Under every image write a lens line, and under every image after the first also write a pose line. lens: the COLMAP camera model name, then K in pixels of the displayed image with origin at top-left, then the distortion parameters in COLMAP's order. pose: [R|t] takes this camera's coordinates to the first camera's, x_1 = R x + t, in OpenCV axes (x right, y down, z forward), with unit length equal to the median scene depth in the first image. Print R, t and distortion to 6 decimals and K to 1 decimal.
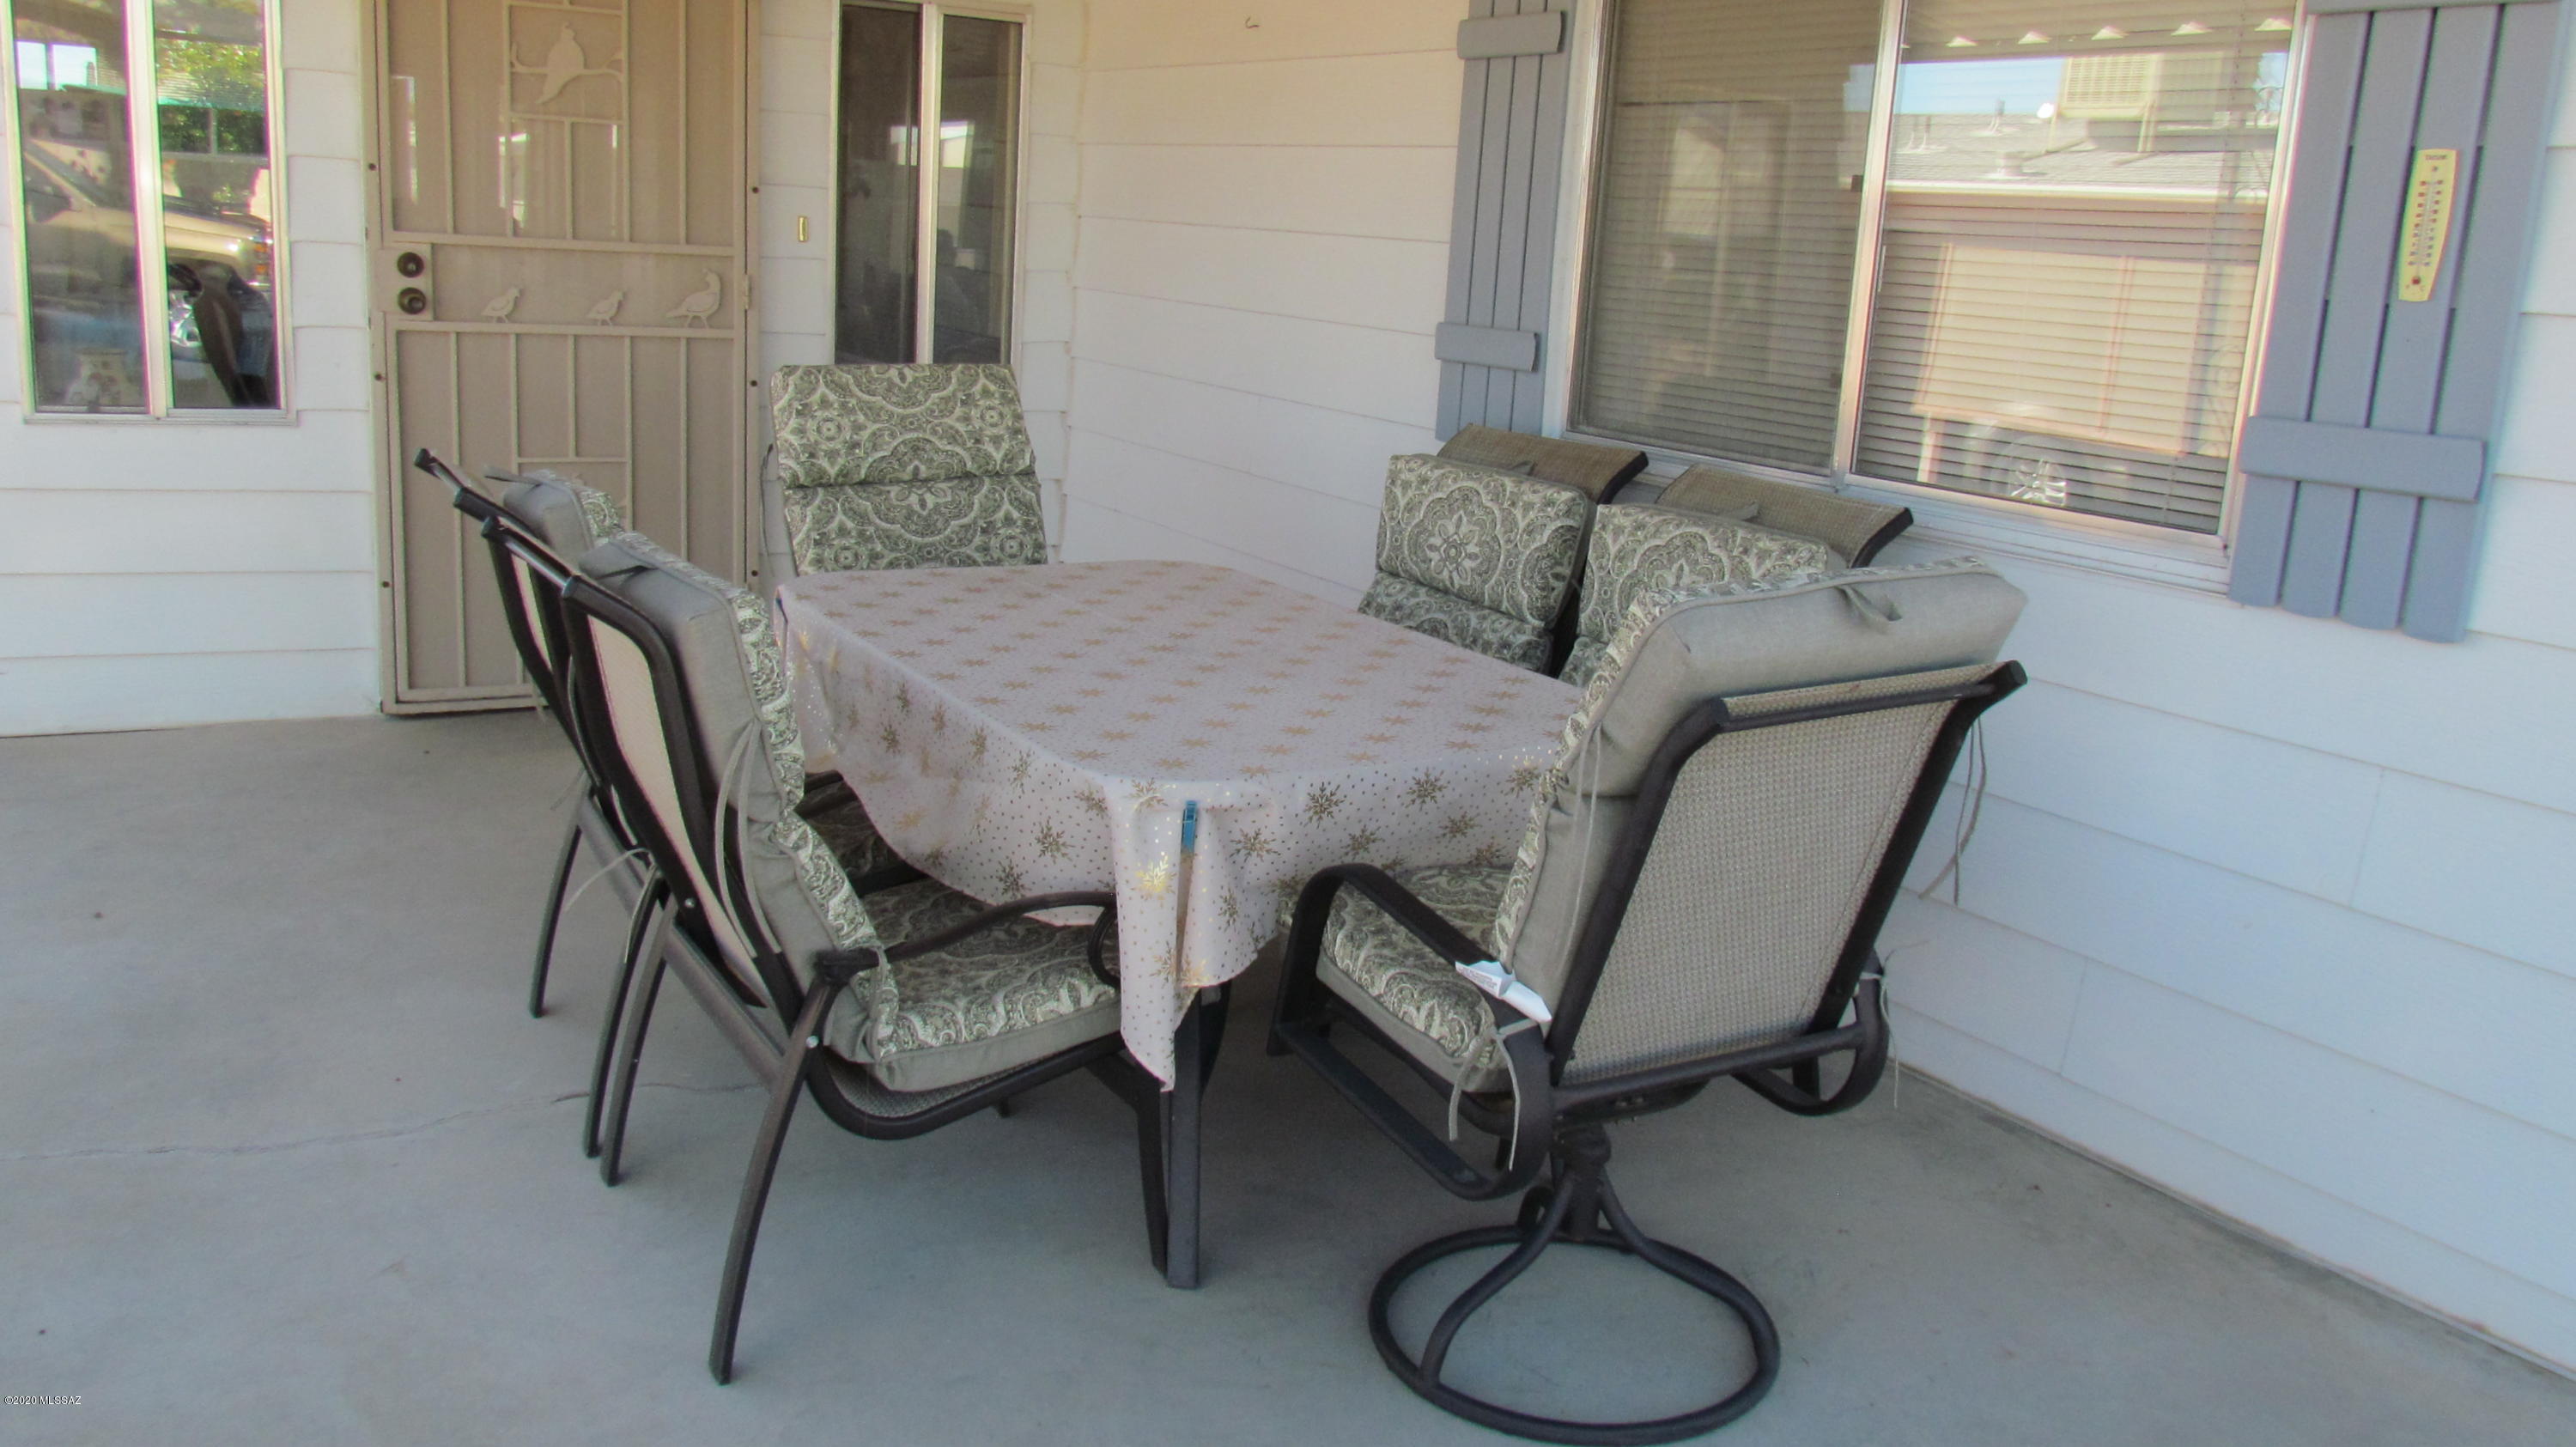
lens RADIAL K [[2164.0, 0, 1298.5], [0, 2164.0, 719.2], [0, 0, 1]] dist [-0.008001, -0.012968]
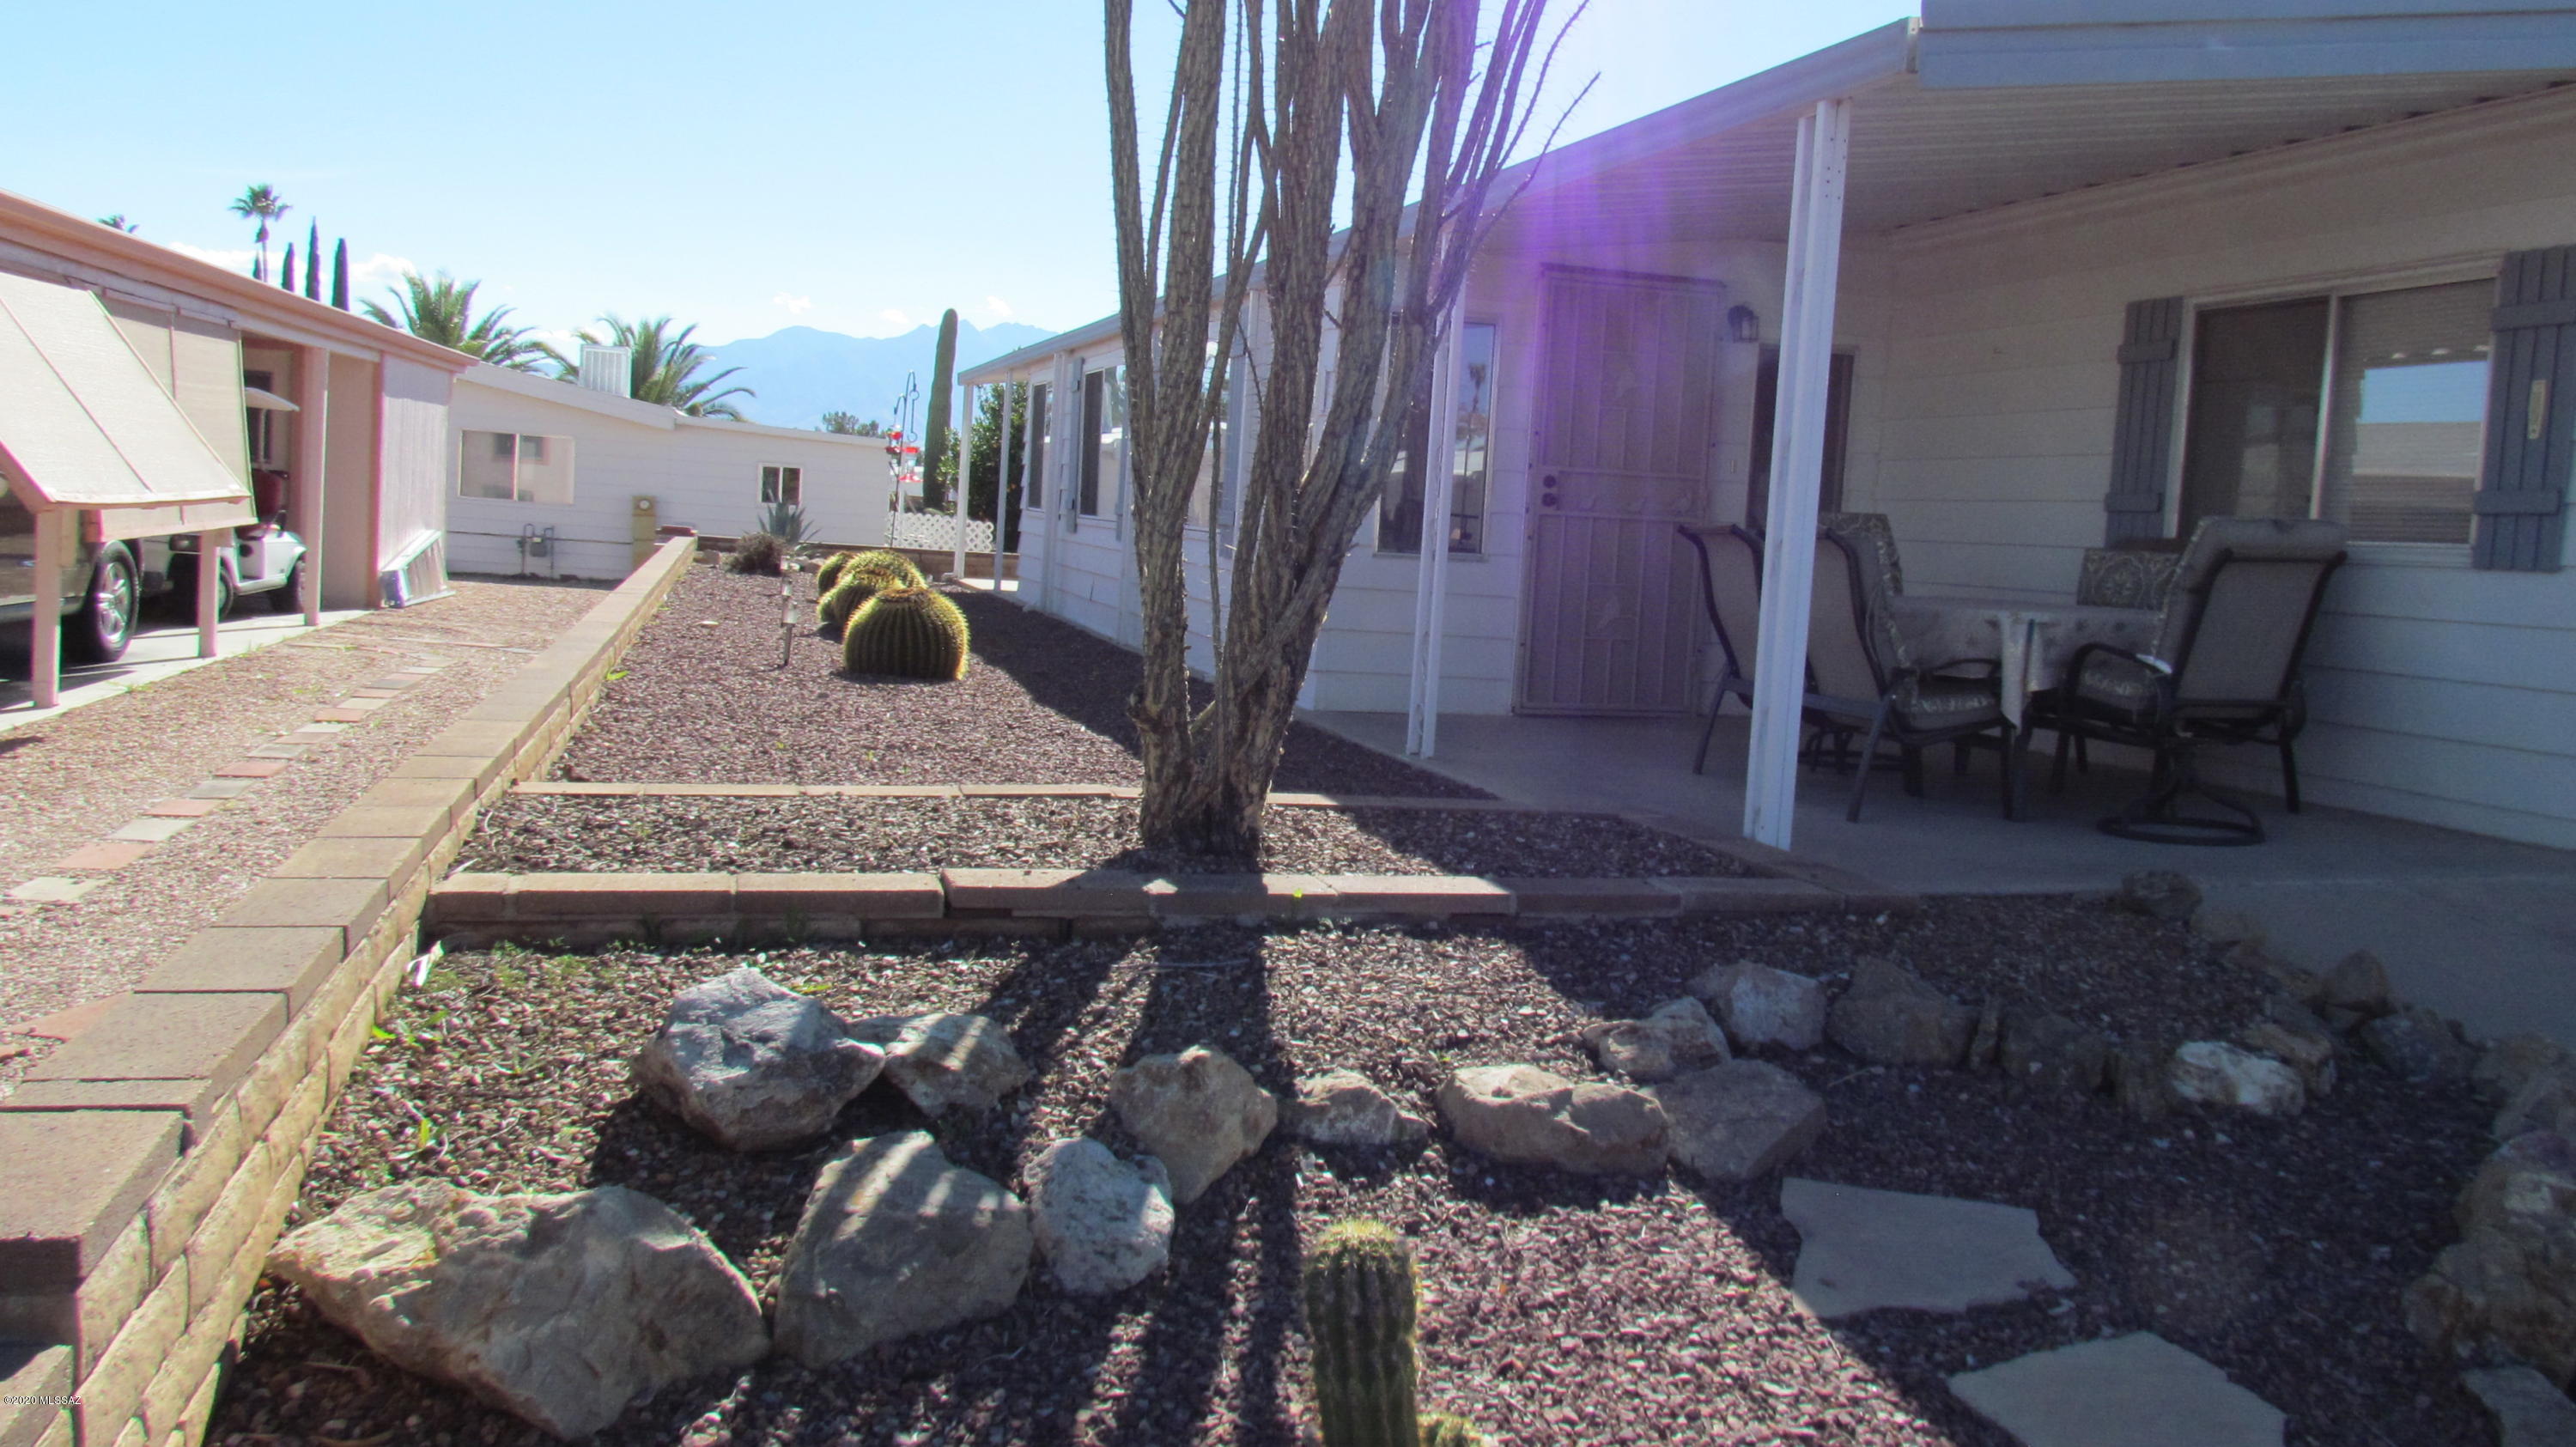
lens RADIAL K [[2164.0, 0, 1298.5], [0, 2164.0, 719.2], [0, 0, 1]] dist [-0.008001, -0.012968]
pose [[0.965747, 0.013154, -0.259150, -0.227223], [-0.052174, 0.988161, -0.144275, 0.585424], [0.254185, 0.152854, 0.955000, -1.775881]]
